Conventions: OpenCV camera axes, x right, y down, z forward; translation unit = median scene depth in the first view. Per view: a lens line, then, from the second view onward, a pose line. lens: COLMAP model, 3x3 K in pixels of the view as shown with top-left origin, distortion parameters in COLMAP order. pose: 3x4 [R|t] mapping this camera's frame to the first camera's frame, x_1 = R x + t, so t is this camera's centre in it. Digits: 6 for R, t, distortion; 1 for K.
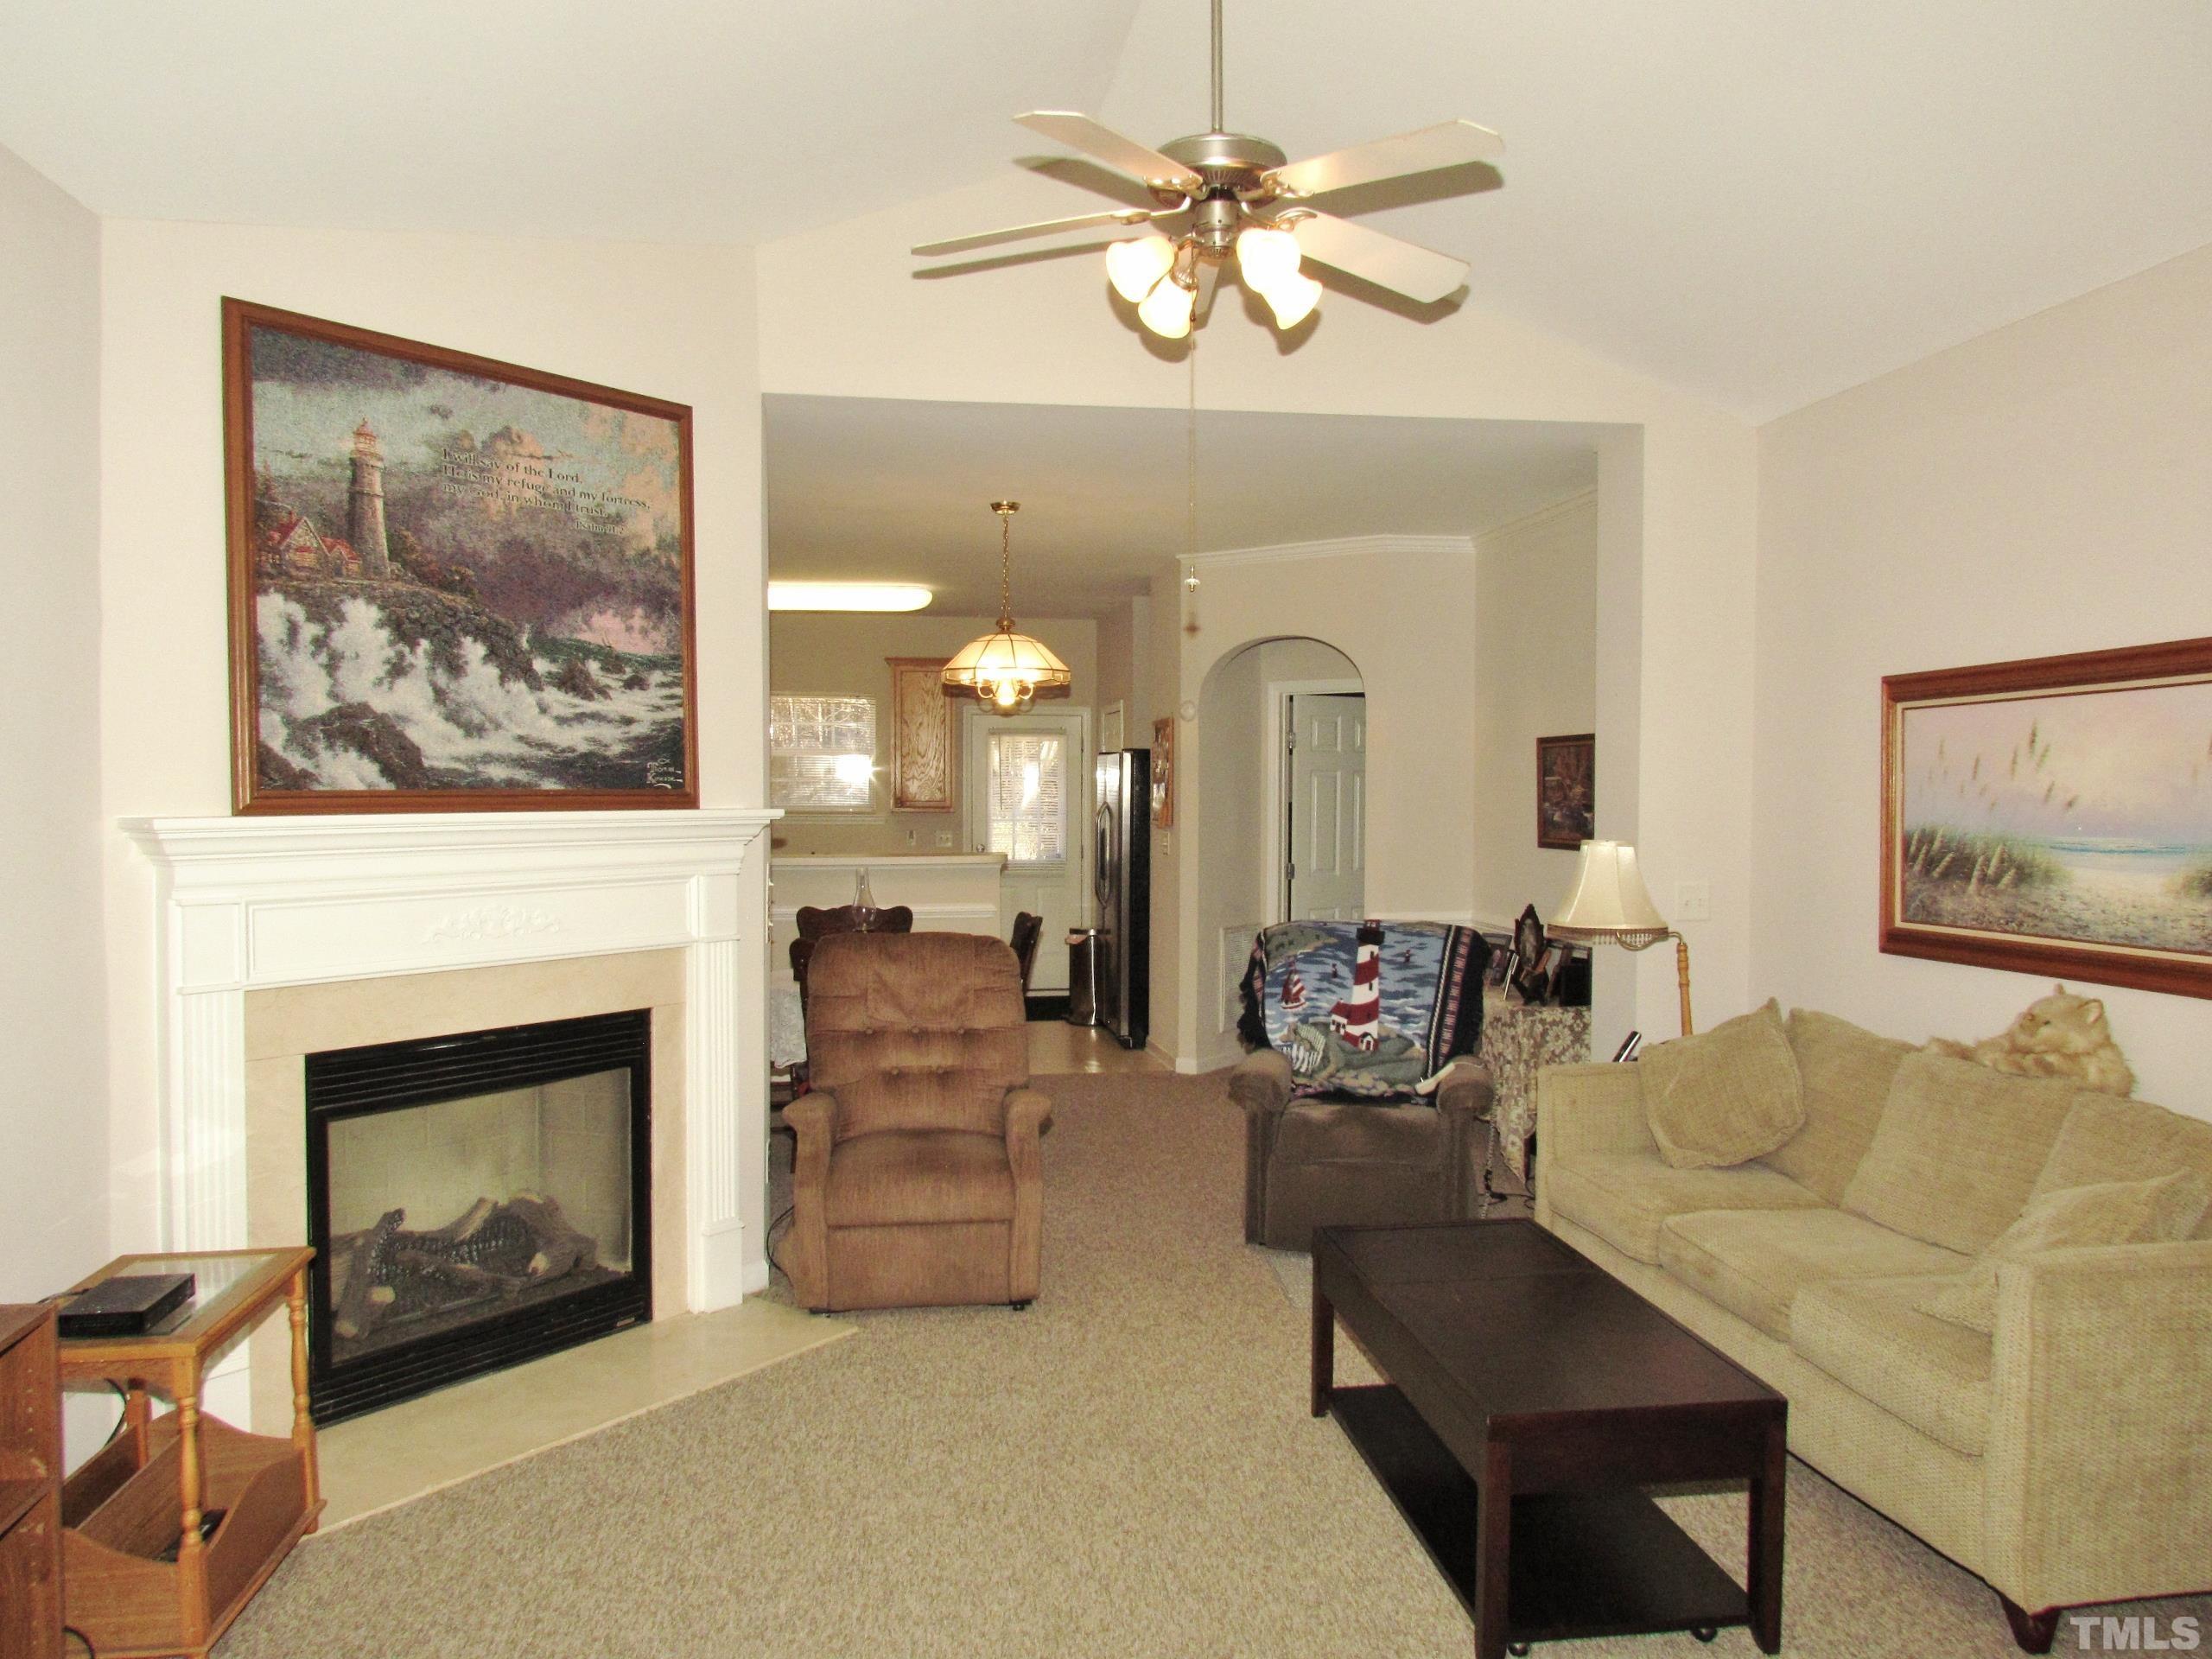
lens RADIAL K [[1597.1, 0, 1112.1], [0, 1597.1, 833.7], [0, 0, 1]] dist [-0.024029, 0.014352]
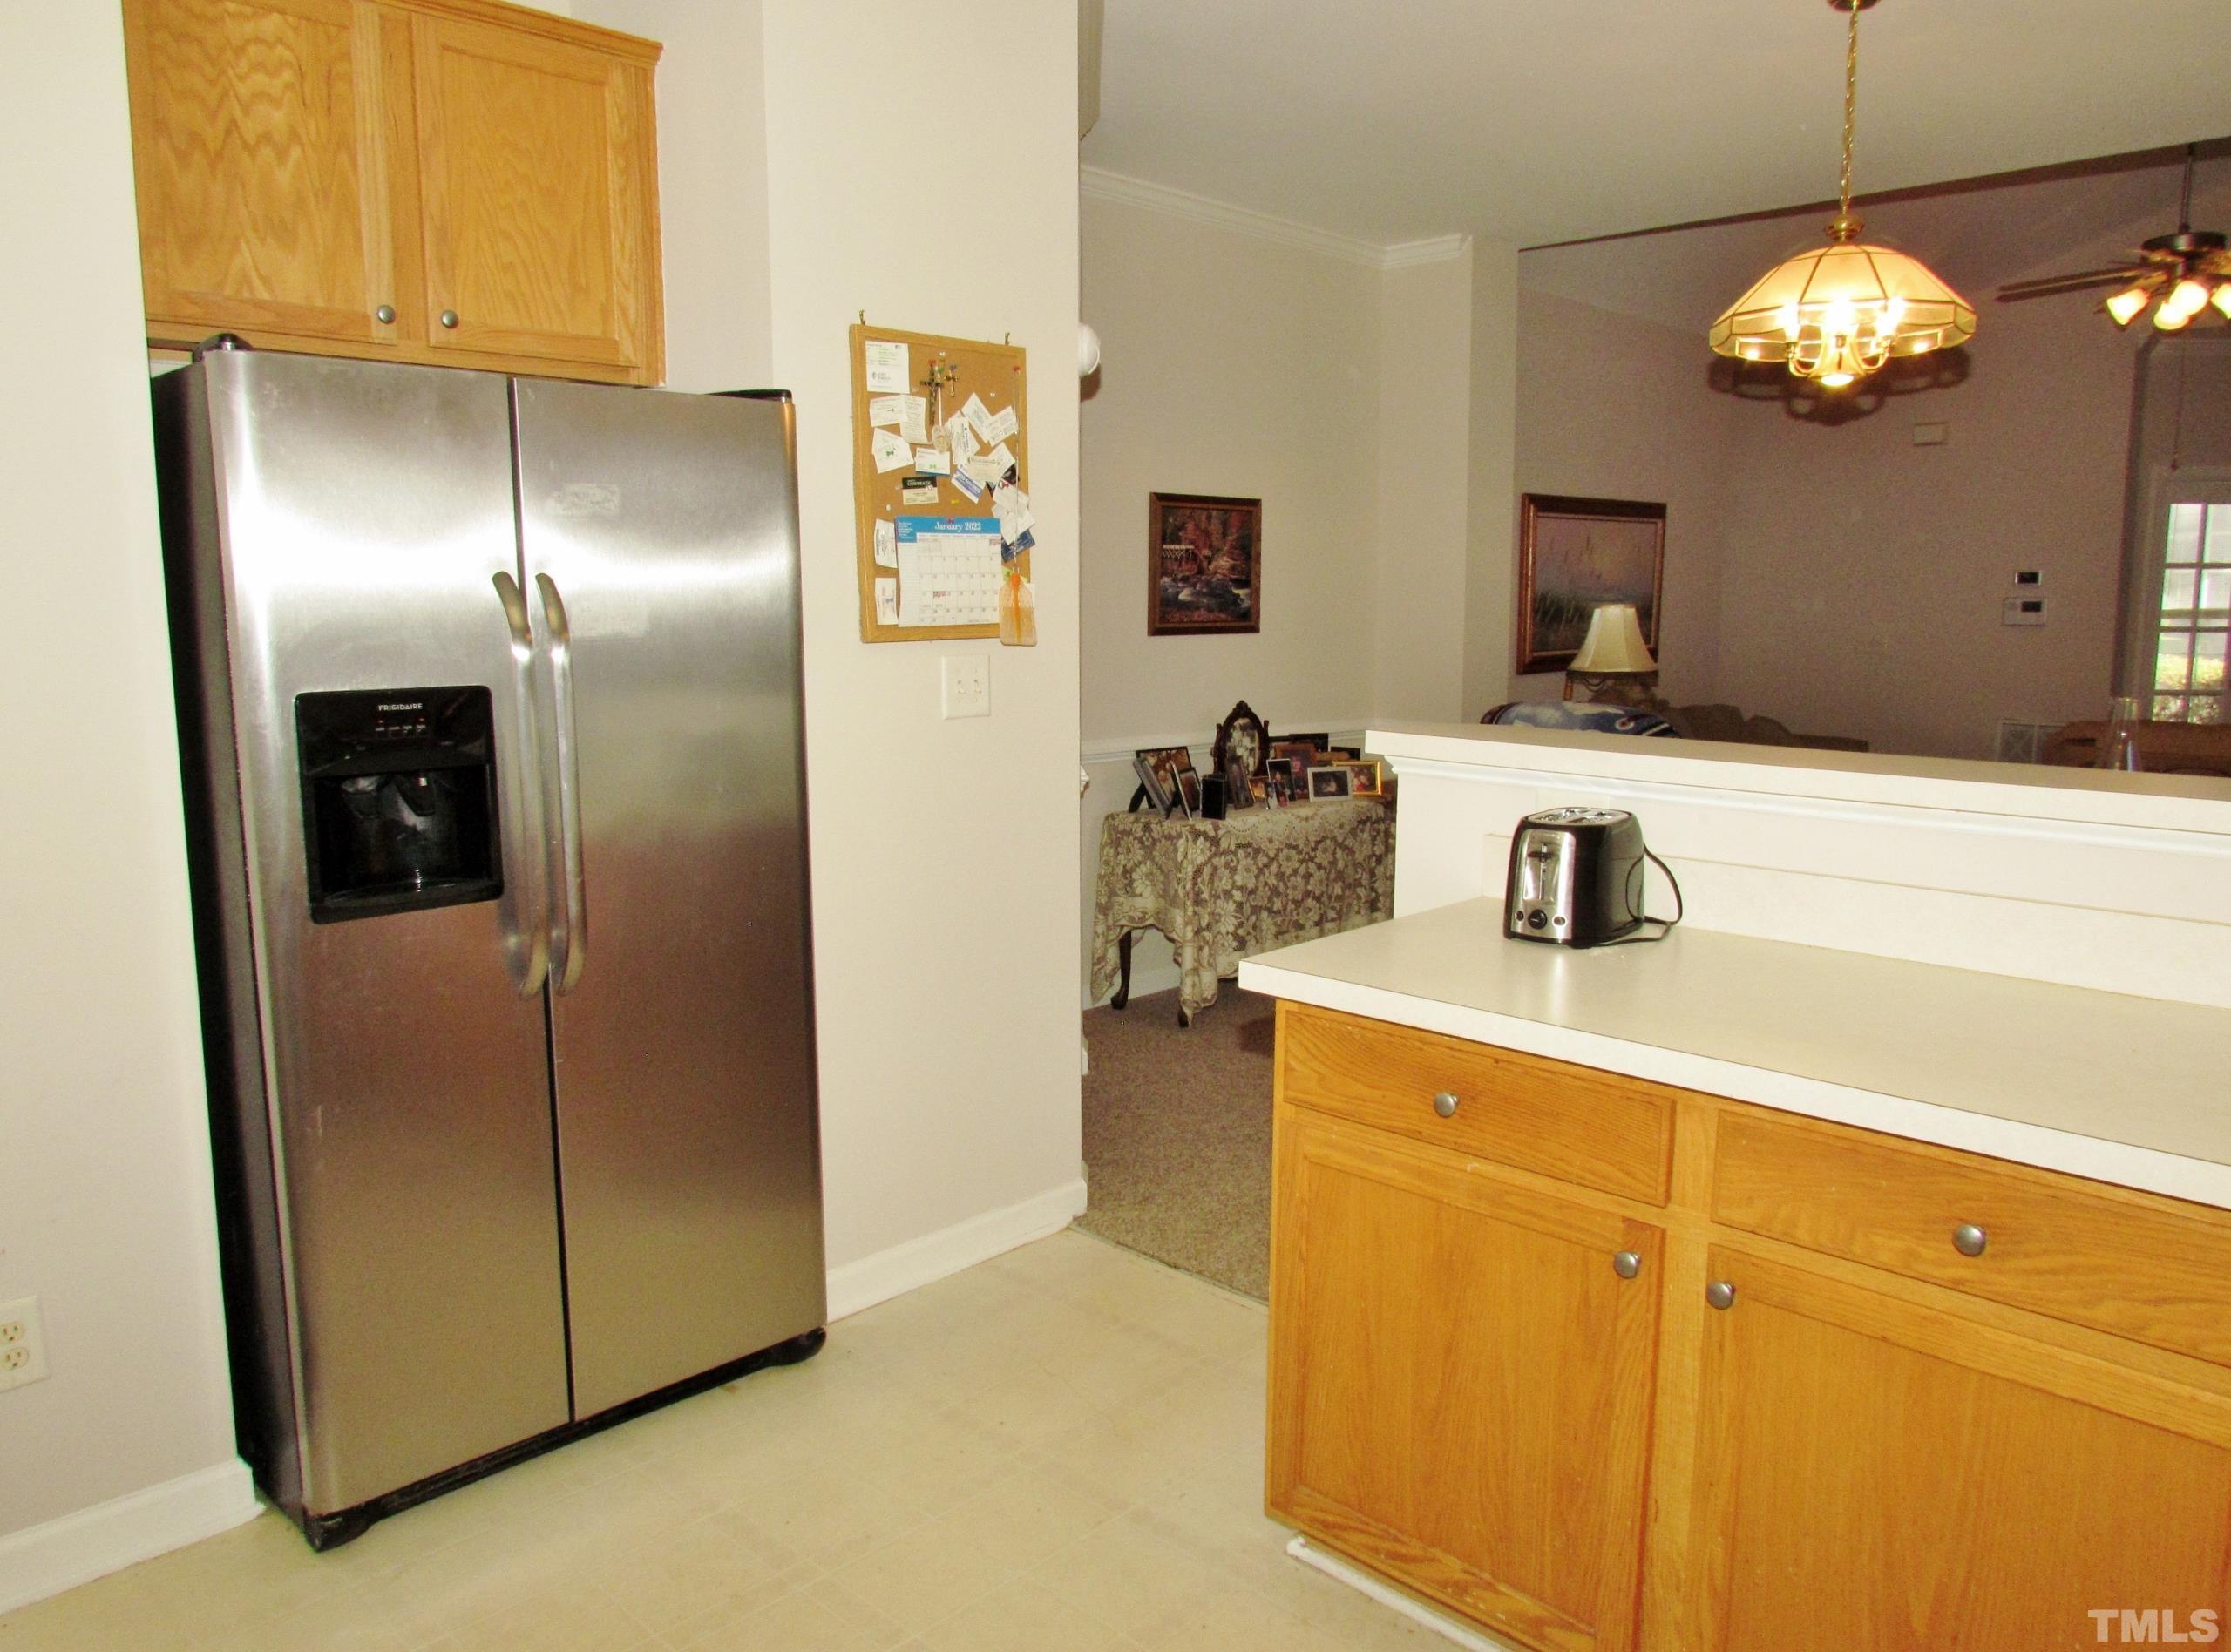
lens RADIAL K [[1610.6, 0, 1127.1], [0, 1610.6, 828.2], [0, 0, 1]] dist [-0.024029, 0.014352]
pose [[-0.606756, -0.113904, 0.786685, -0.569253], [0.023431, 0.986687, 0.160934, -0.041104], [-0.794542, 0.116080, -0.596010, 2.396977]]
